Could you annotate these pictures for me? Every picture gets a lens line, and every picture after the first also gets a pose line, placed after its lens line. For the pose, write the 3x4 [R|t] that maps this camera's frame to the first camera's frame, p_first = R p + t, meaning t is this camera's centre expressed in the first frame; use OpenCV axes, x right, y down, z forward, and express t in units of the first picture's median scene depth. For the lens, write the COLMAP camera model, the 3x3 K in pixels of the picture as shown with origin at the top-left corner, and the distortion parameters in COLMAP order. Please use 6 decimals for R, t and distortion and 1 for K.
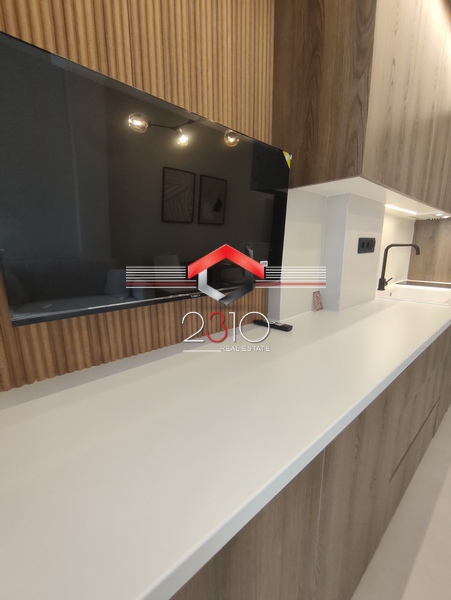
lens RADIAL K [[264.1, 0, 227.4], [0, 264.1, 301.9], [0, 0, 1]] dist [-0.001626, -0.000053]
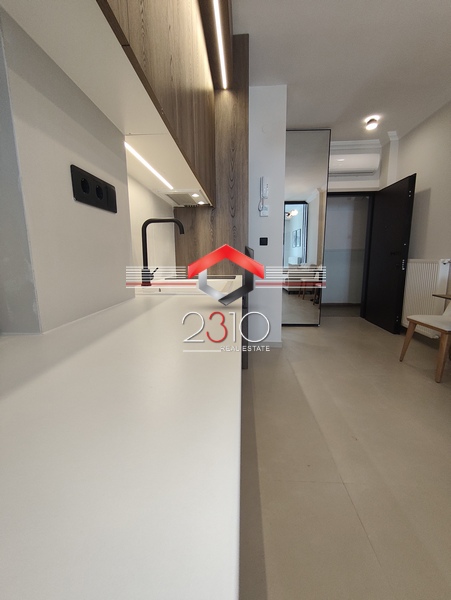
lens RADIAL K [[264.1, 0, 226.0], [0, 264.1, 299.8], [0, 0, 1]] dist [-0.001626, -0.000053]
pose [[0.708913, -0.110918, 0.696520, 0.259631], [0.146270, 0.989207, 0.008655, 0.018032], [-0.689962, 0.095744, 0.717486, 0.384143]]
